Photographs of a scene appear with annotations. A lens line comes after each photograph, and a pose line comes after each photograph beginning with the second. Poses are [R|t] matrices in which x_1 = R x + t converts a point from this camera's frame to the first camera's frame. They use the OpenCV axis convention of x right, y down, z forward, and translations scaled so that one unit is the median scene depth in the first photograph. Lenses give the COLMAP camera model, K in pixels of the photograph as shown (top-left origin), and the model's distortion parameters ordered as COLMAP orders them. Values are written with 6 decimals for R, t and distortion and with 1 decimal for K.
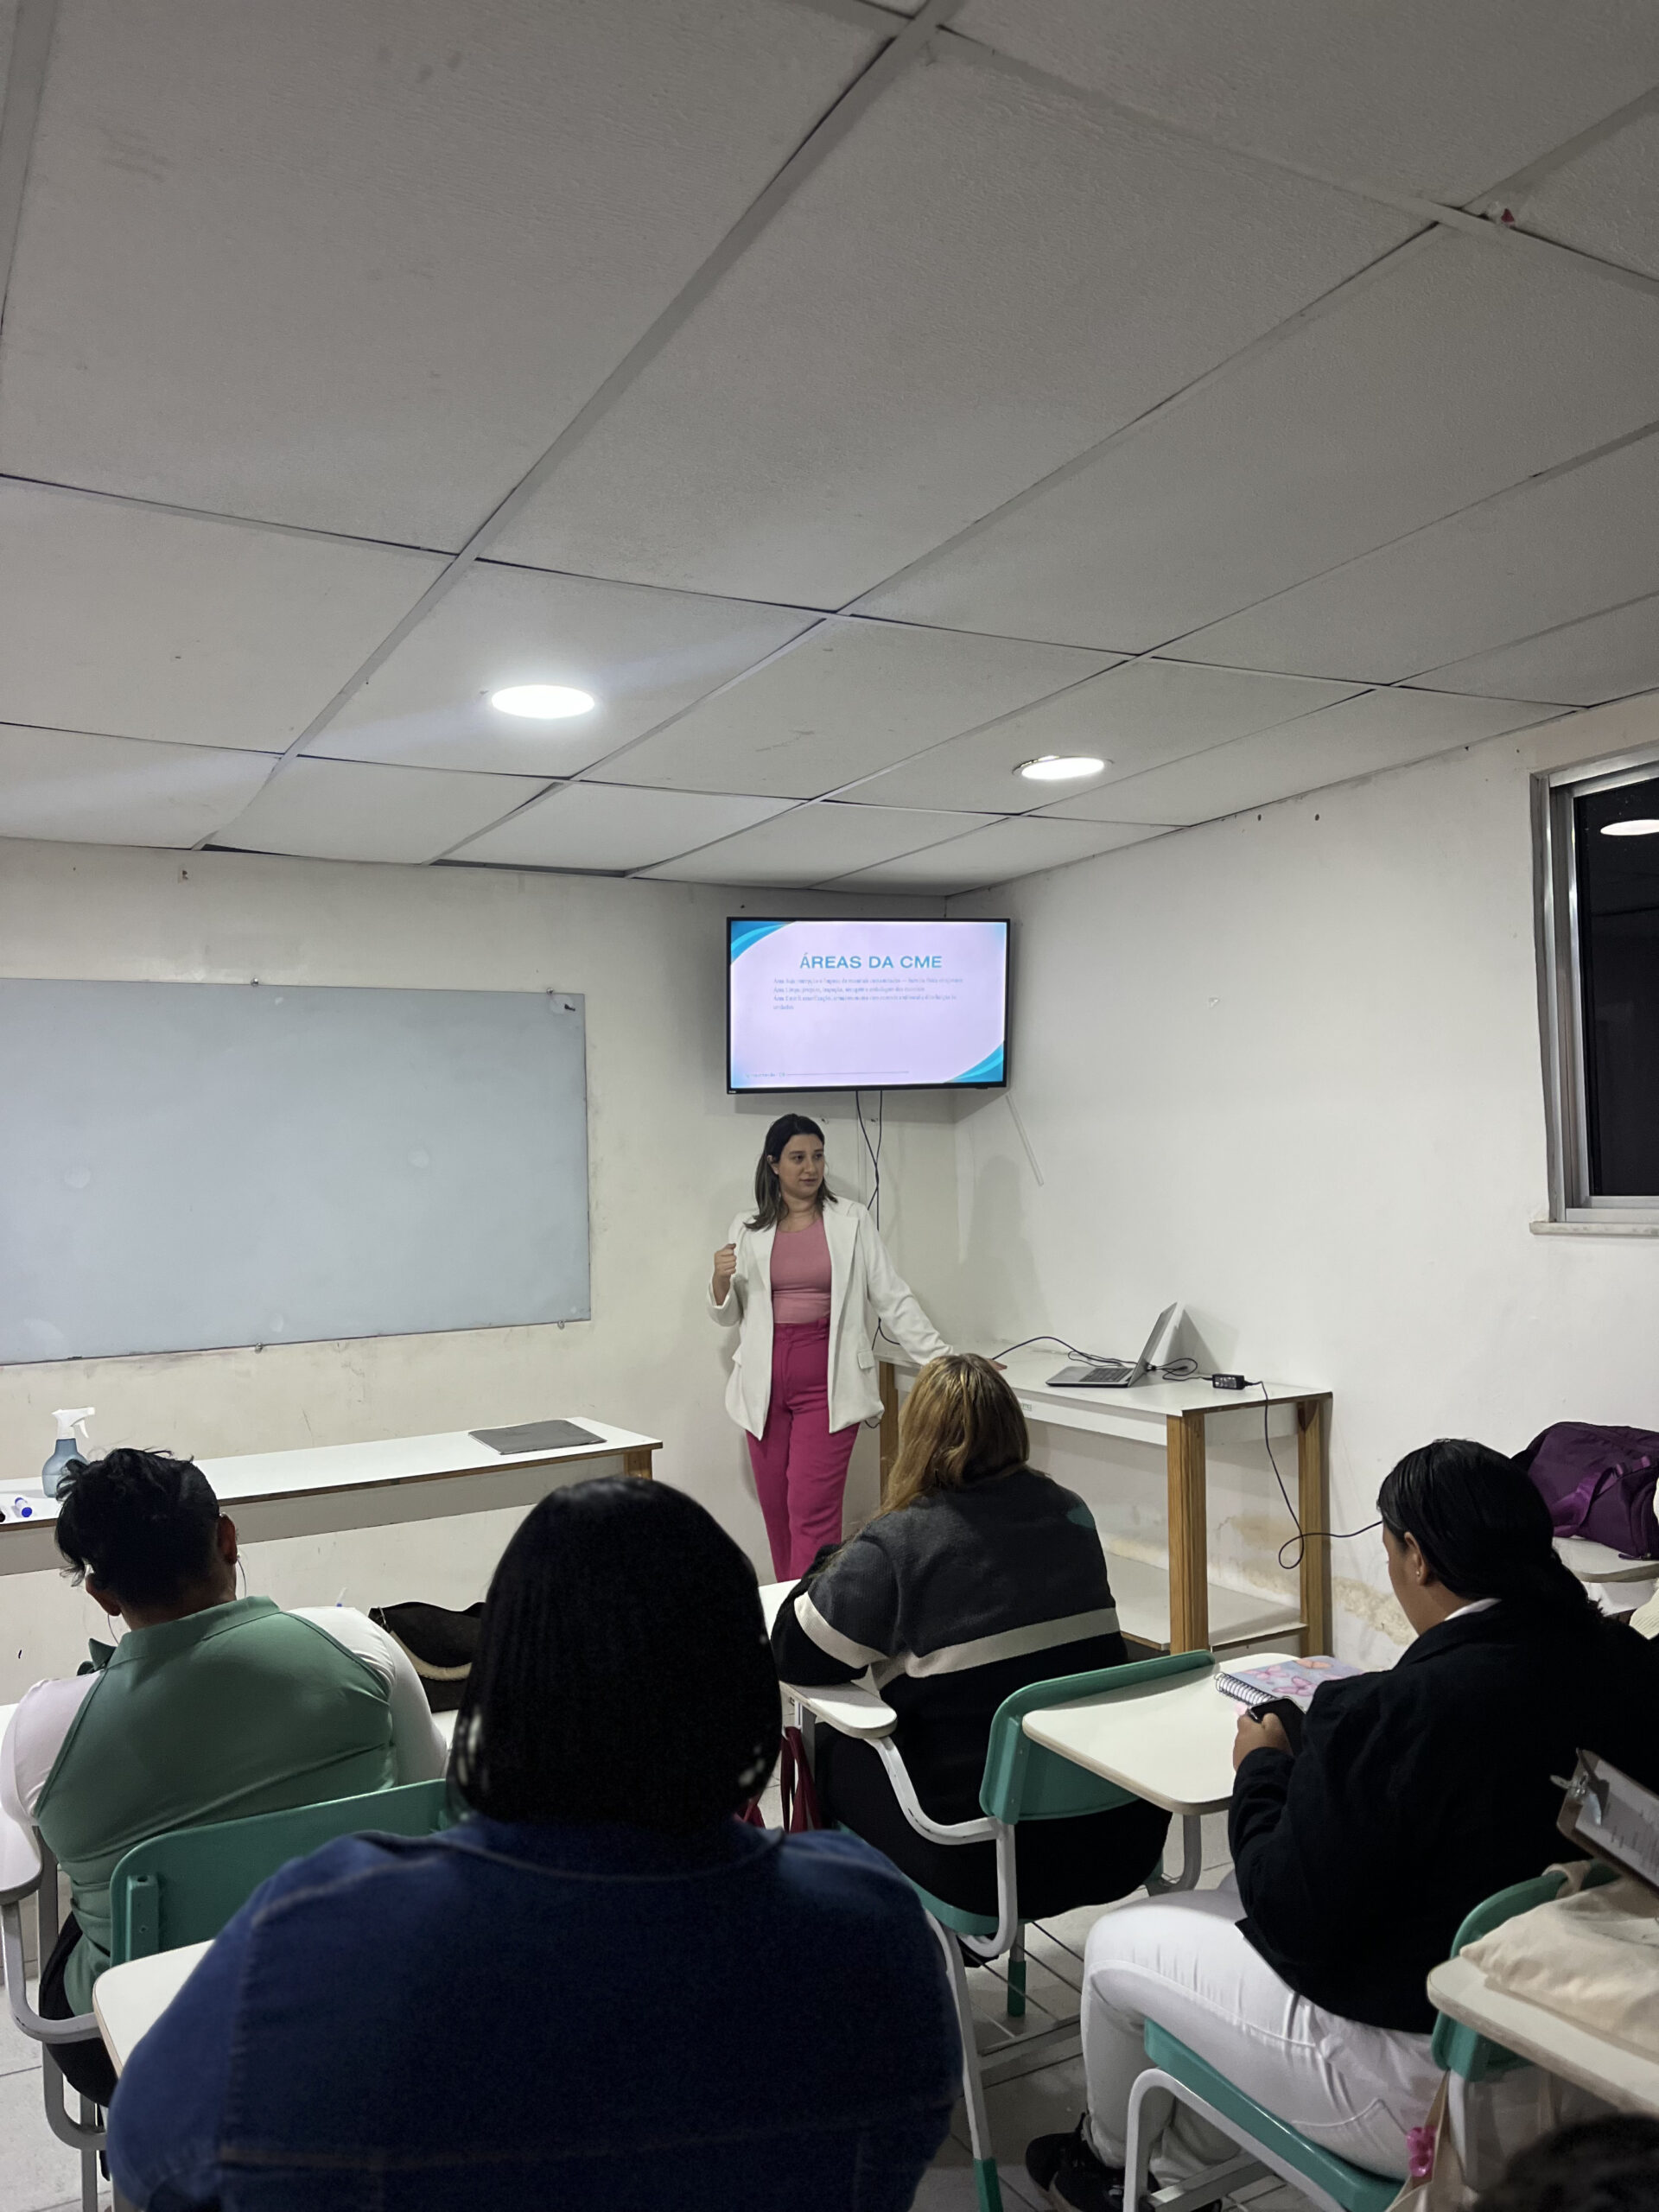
lens RADIAL K [[1682.9, 0, 825.6], [0, 1682.9, 1119.0], [0, 0, 1]] dist [0.069196, -0.016598]
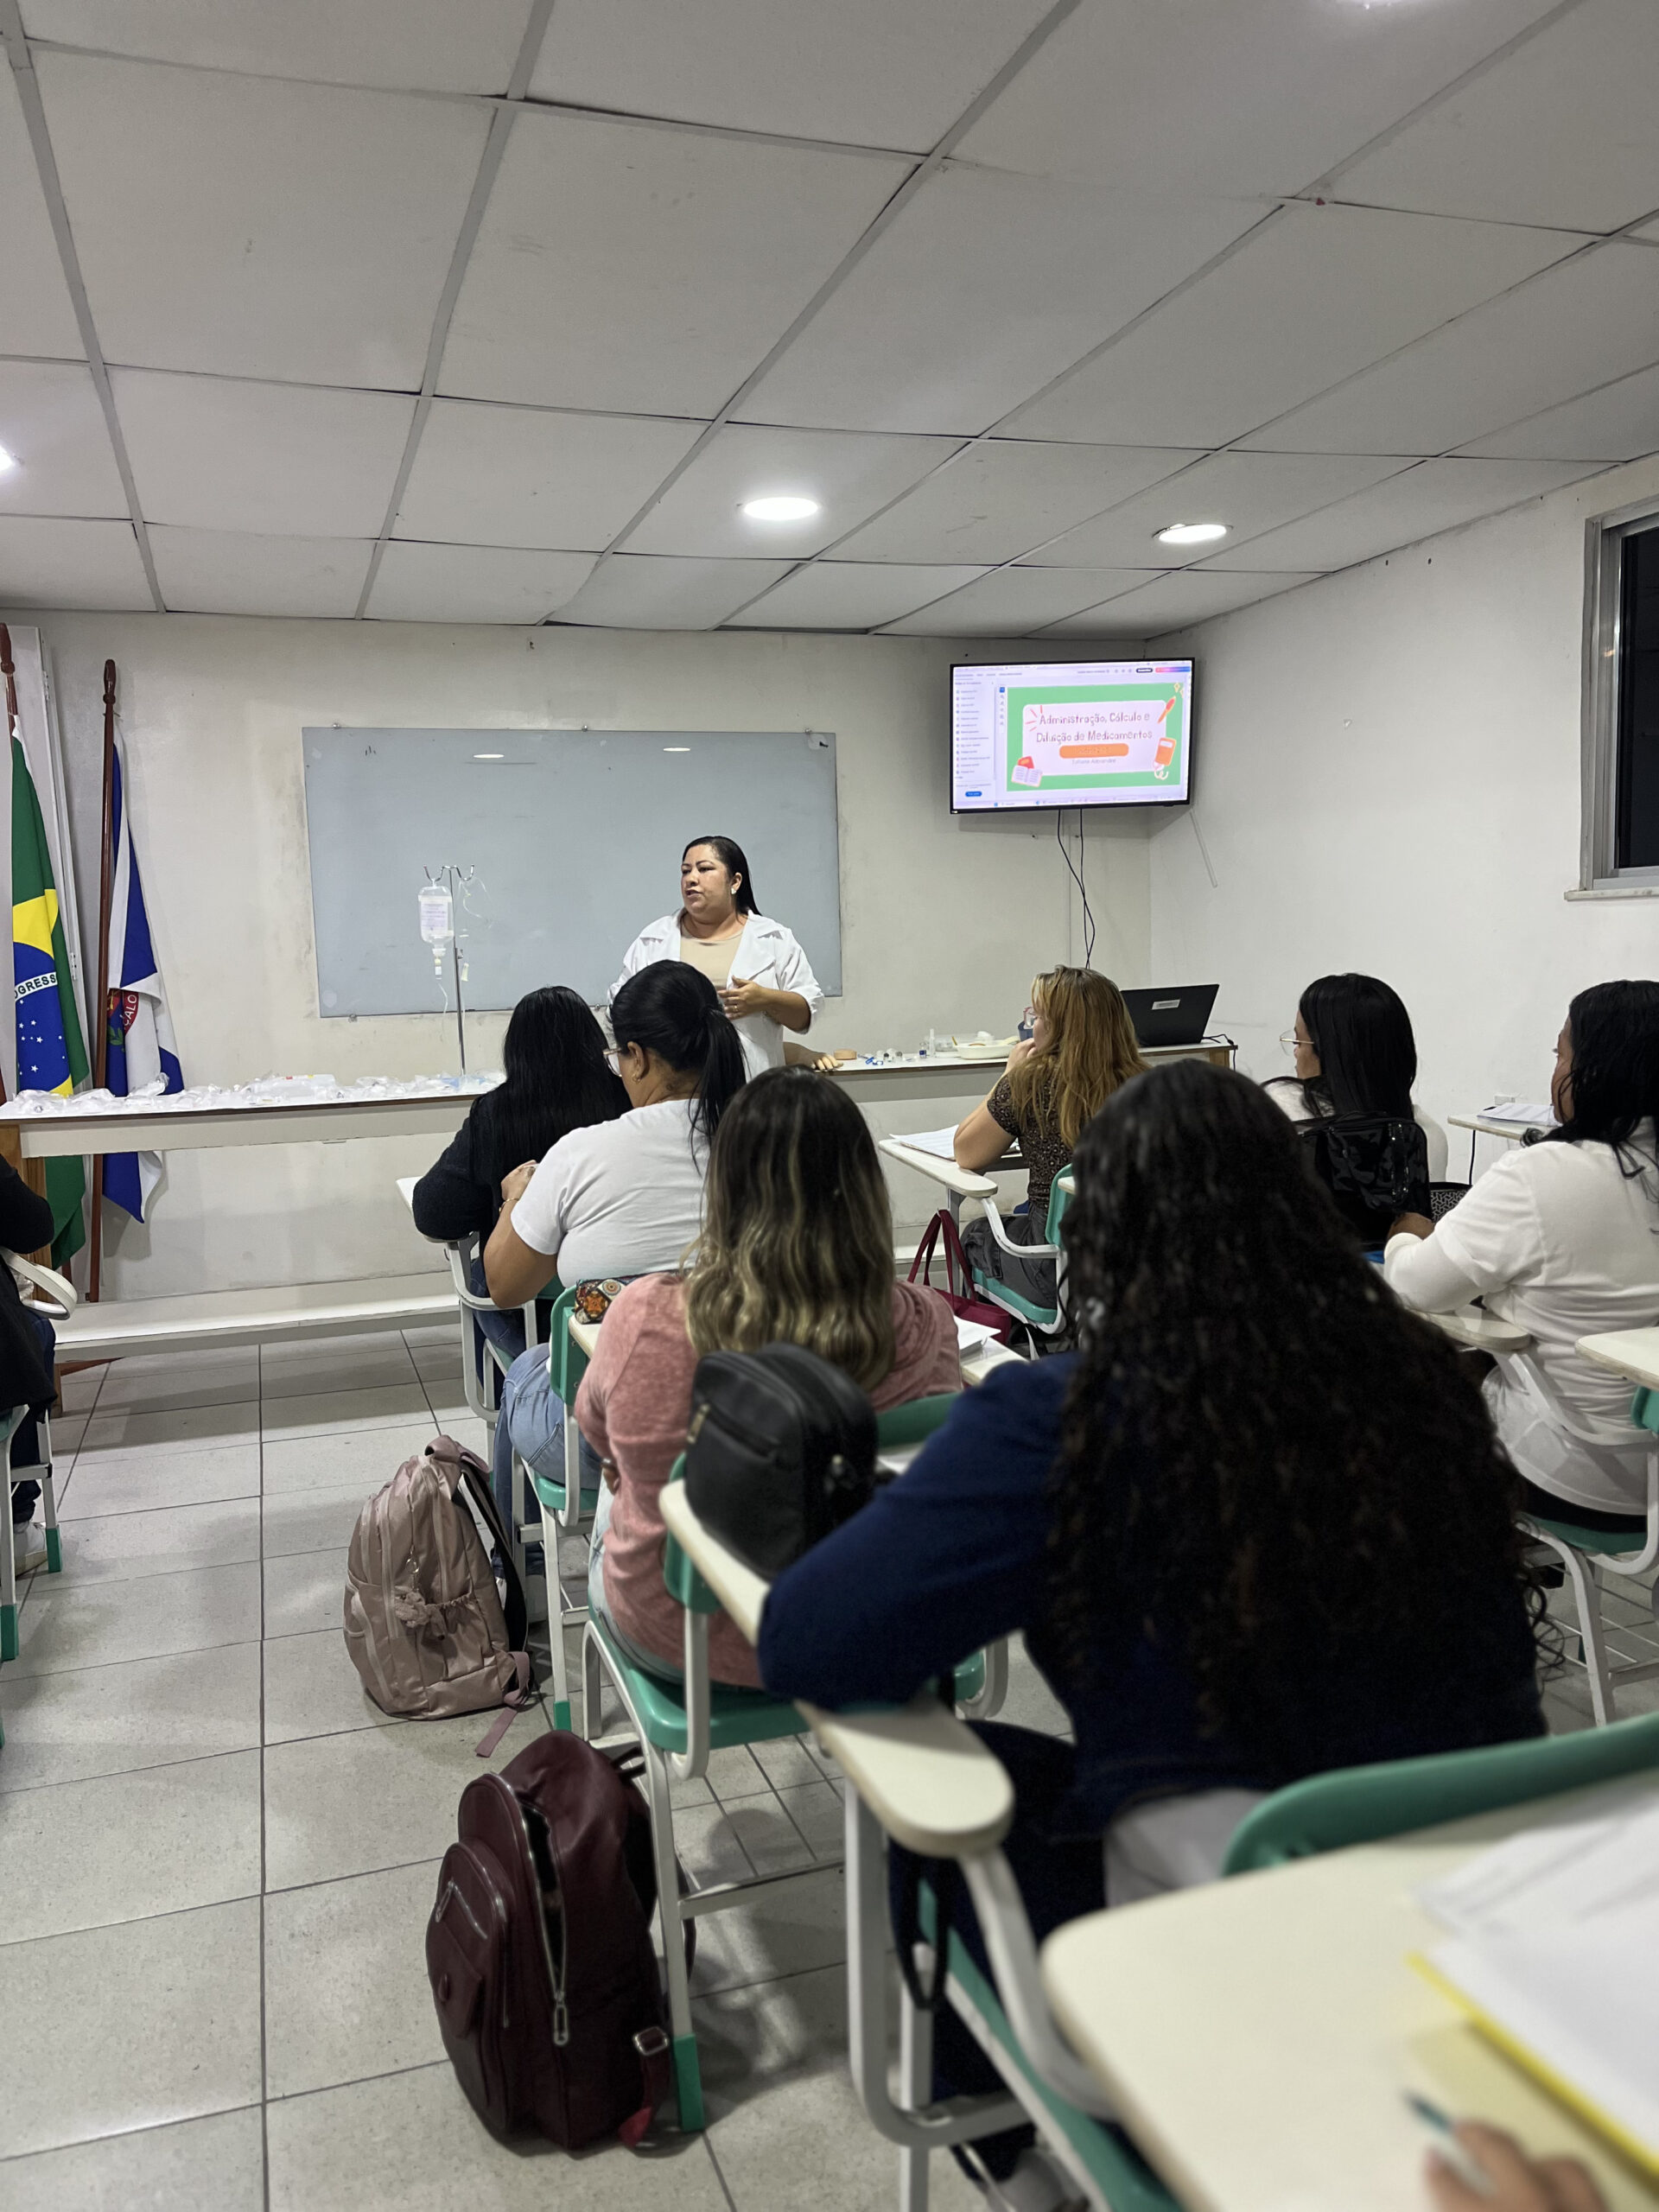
lens RADIAL K [[1682.9, 0, 815.2], [0, 1682.9, 1100.5], [0, 0, 1]] dist [0.069196, -0.016598]
pose [[0.982758, 0.016576, -0.184153, 0.097579], [0.007397, 0.991651, 0.128735, 0.044042], [0.184750, -0.127877, 0.974431, -0.322108]]
